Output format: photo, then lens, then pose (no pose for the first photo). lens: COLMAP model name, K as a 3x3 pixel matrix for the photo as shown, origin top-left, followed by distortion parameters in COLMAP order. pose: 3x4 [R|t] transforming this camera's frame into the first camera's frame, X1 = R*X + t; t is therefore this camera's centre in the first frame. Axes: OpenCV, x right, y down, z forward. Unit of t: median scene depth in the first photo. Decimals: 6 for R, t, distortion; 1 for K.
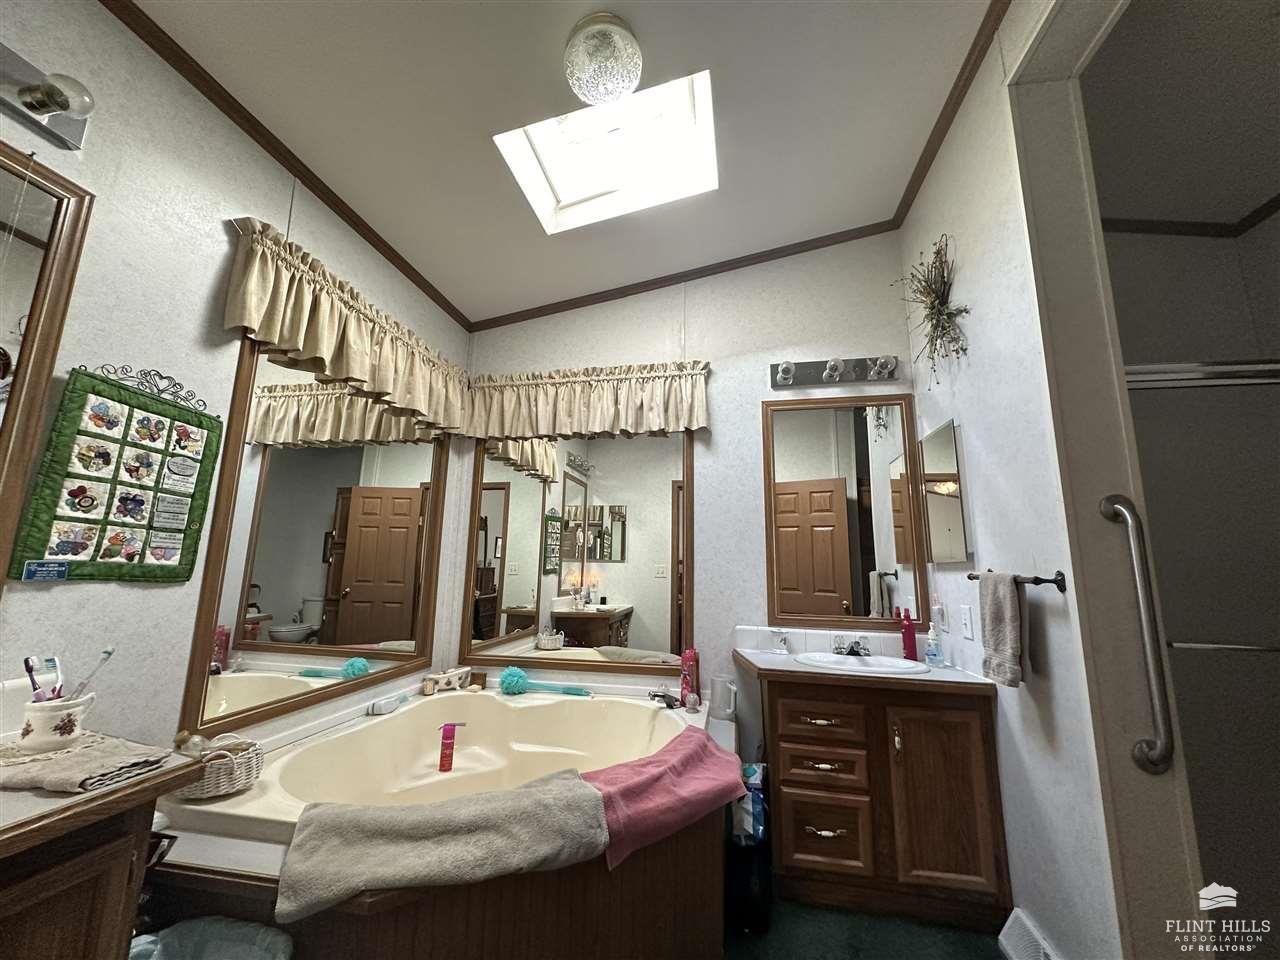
lens RADIAL K [[511.7, 0, 640.0], [0, 511.7, 480.0], [0, 0, 1]] dist [0.000472, -0.000010]
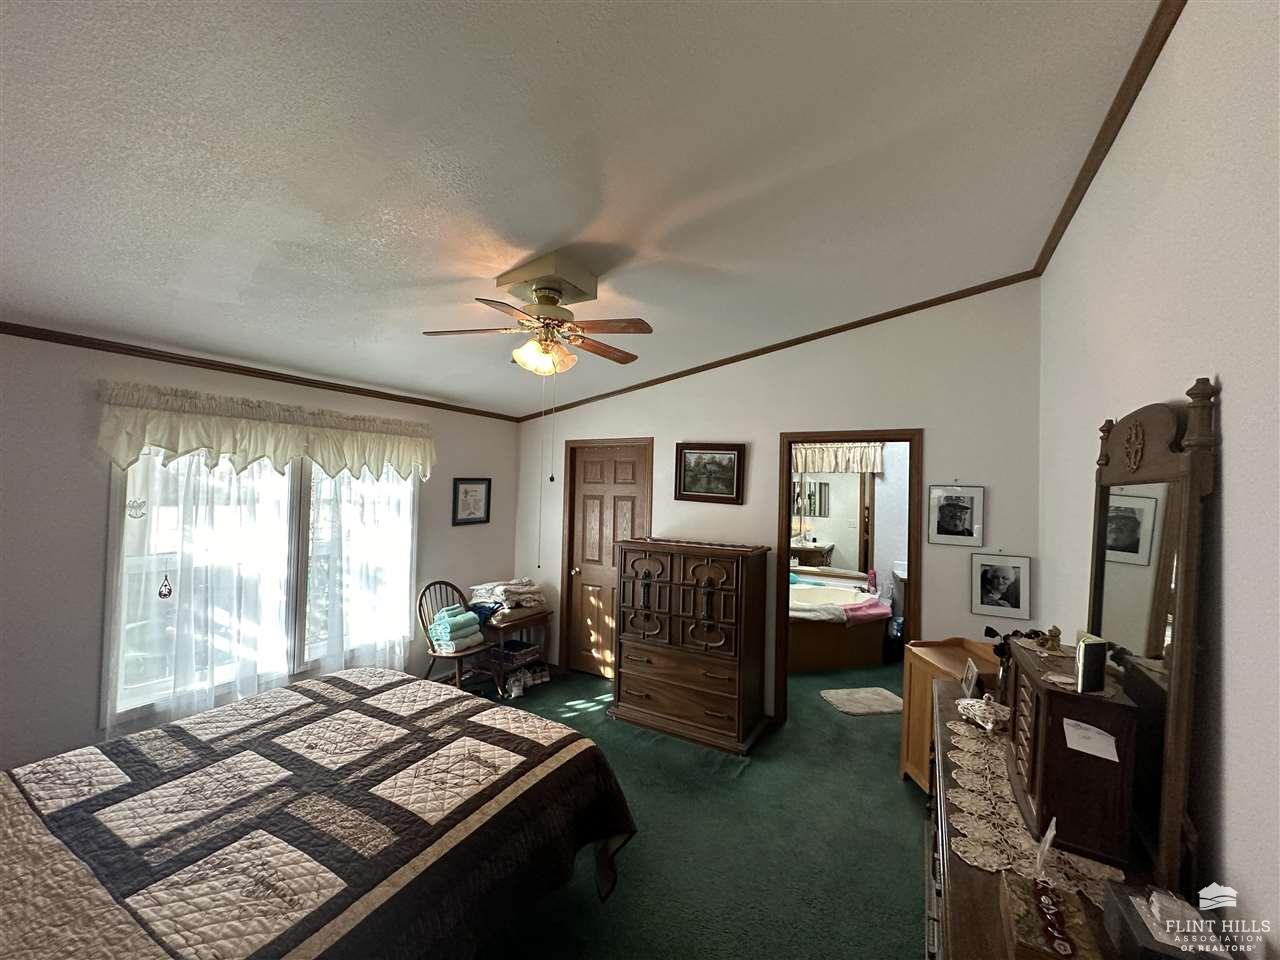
lens RADIAL K [[502.7, 0, 640.0], [0, 502.7, 480.0], [0, 0, 1]] dist [-0.035288, -0.000035]
pose [[0.944167, -0.006452, -0.329405, -0.144991], [0.054389, 0.989143, 0.136520, -0.425465], [0.324948, -0.146813, 0.934267, -1.360572]]
